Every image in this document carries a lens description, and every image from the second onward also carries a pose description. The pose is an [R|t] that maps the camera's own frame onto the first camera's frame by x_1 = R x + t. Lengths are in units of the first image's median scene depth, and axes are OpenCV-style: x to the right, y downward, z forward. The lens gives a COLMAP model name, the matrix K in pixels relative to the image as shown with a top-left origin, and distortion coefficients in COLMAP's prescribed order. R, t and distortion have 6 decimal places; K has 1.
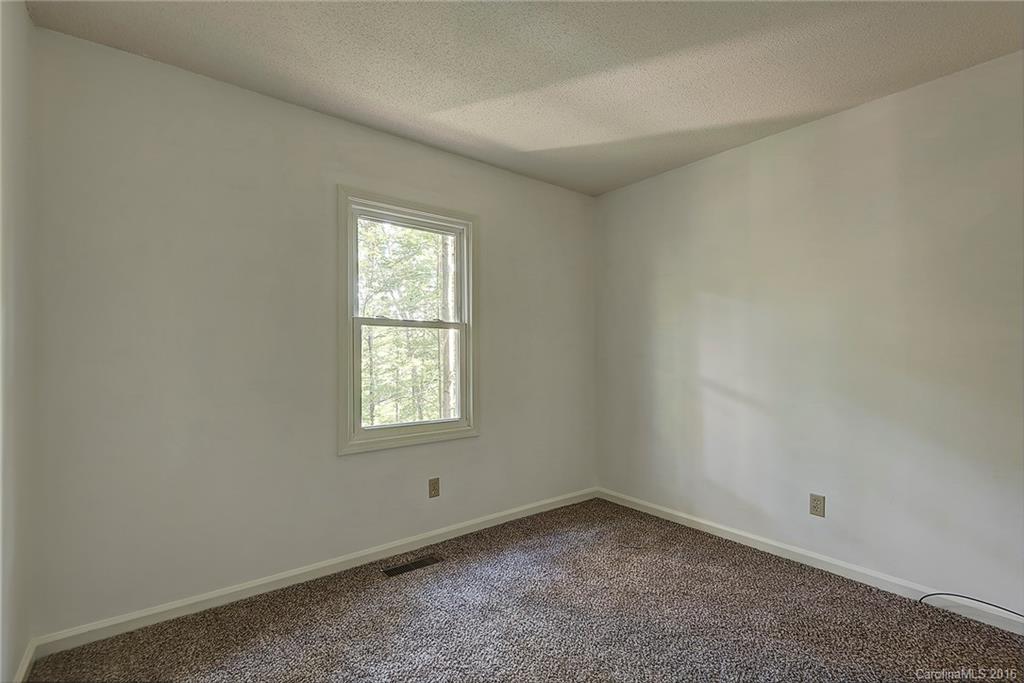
lens RADIAL K [[462.2, 0, 512.7], [0, 462.2, 341.8], [0, 0, 1]] dist [0.014641, -0.007702]
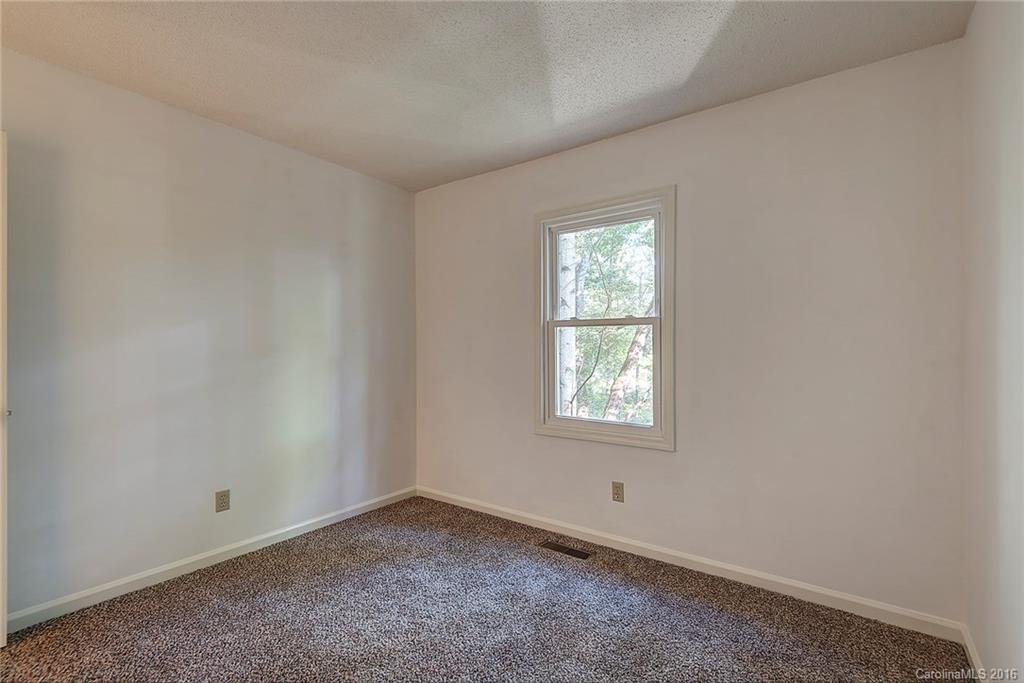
lens RADIAL K [[462.2, 0, 505.2], [0, 462.2, 349.1], [0, 0, 1]] dist [0.014641, -0.007702]
pose [[0.264093, 0.005349, -0.964482, 0.705546], [0.020736, 0.999722, 0.011223, 0.003369], [0.964274, -0.022963, 0.263908, 0.535703]]
